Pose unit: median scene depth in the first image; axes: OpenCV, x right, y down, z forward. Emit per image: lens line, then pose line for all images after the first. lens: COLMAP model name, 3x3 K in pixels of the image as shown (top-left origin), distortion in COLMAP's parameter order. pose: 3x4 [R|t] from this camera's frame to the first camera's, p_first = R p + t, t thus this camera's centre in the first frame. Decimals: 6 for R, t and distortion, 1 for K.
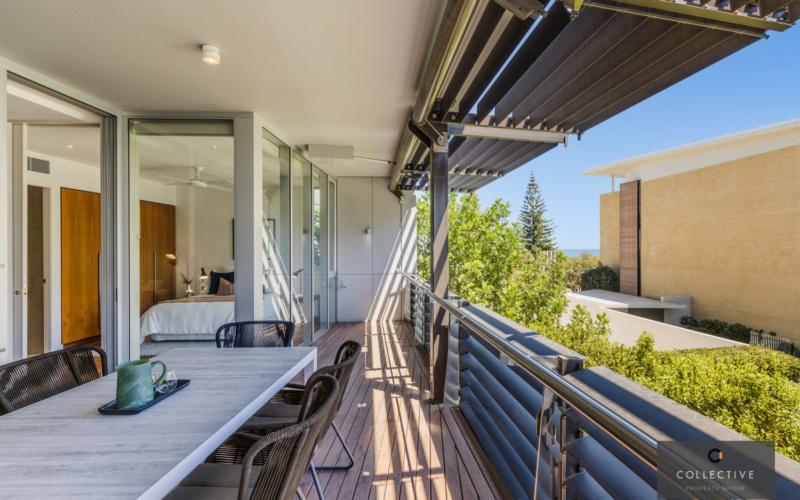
lens RADIAL K [[359.0, 0, 441.6], [0, 359.0, 250.0], [0, 0, 1]] dist [-0.000164, 0.000036]
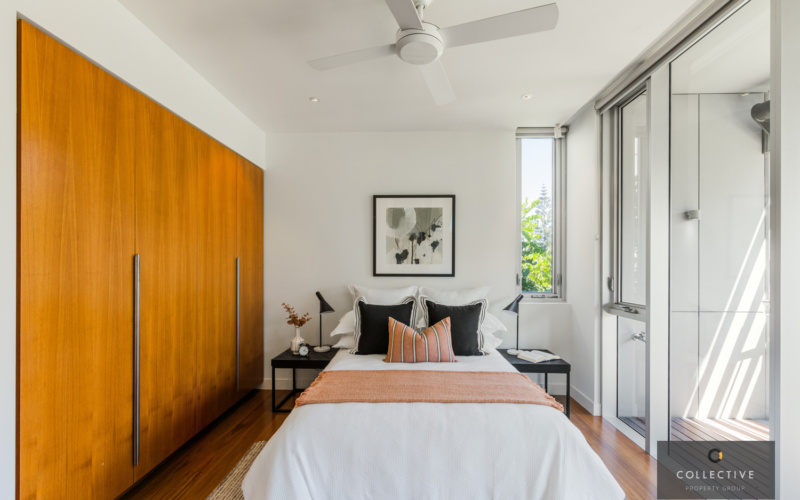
lens RADIAL K [[349.1, 0, 399.0], [0, 349.1, 266.2], [0, 0, 1]] dist [-0.000177, 0.000220]
pose [[0.997095, 0.004511, -0.076036, -0.674604], [-0.004742, 0.999985, -0.002848, 0.018829], [0.076022, 0.003200, 0.997101, 0.682379]]
